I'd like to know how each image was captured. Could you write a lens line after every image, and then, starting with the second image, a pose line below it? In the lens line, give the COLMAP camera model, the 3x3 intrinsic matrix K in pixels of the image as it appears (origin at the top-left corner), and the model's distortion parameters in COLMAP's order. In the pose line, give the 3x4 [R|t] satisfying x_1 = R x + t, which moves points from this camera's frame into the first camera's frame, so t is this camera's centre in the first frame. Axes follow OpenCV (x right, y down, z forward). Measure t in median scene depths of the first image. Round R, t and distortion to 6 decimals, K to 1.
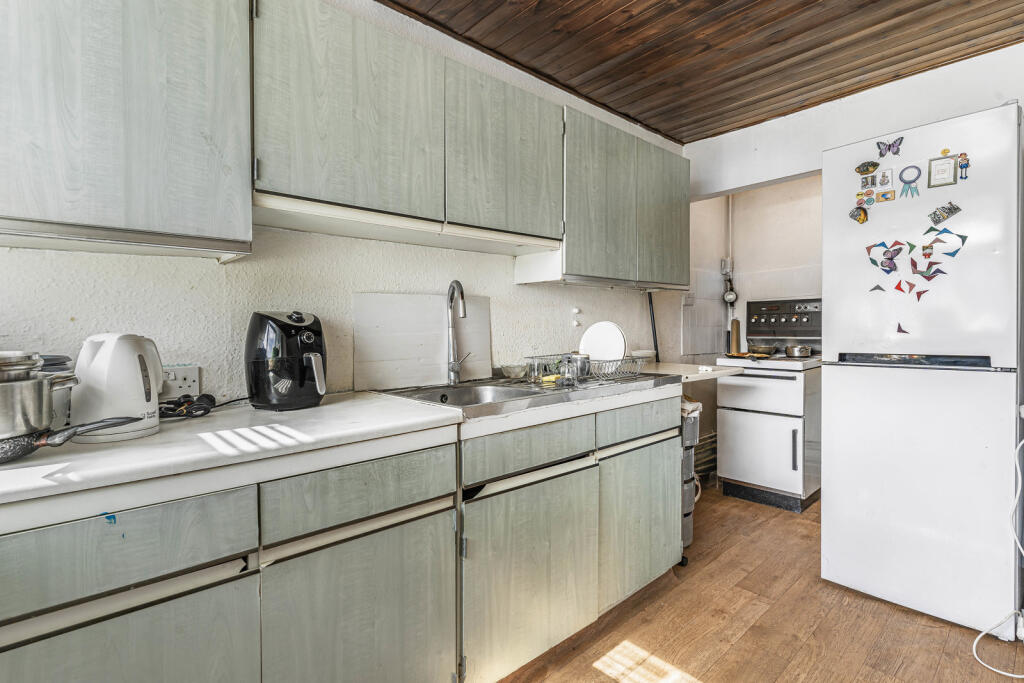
lens RADIAL K [[497.3, 0, 511.8], [0, 497.3, 339.6], [0, 0, 1]] dist [0.002747, 0.001098]
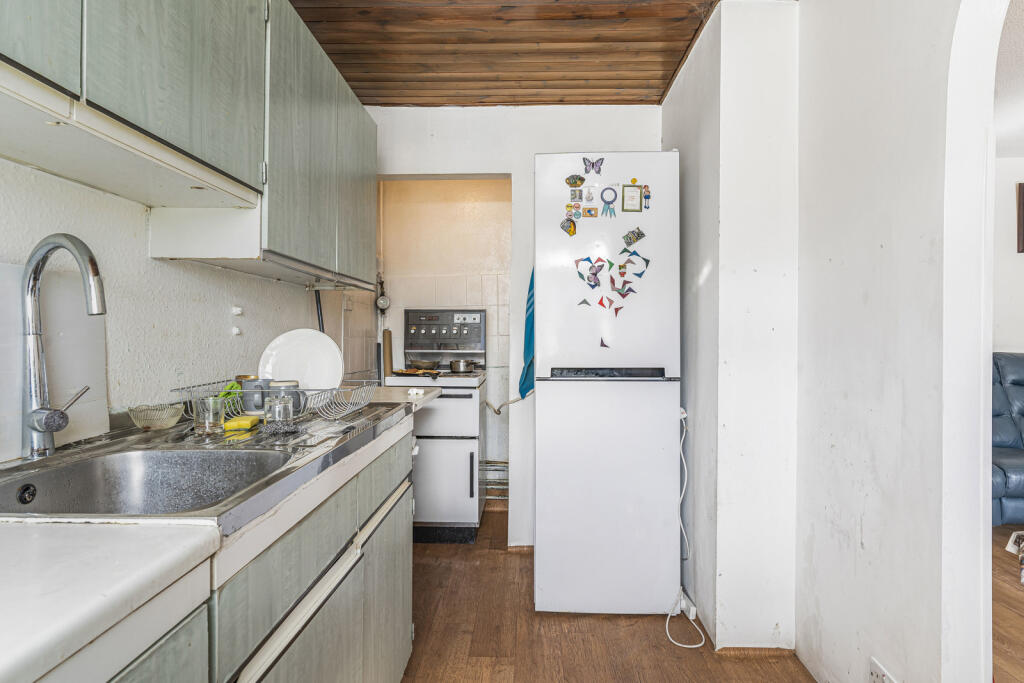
lens RADIAL K [[574.7, 0, 514.5], [0, 574.7, 340.3], [0, 0, 1]] dist [-0.003111, -0.000011]
pose [[0.685640, 0.008828, 0.727887, -0.193908], [0.005771, 0.999829, -0.017563, -0.007204], [-0.727917, 0.016242, 0.685472, 0.298256]]
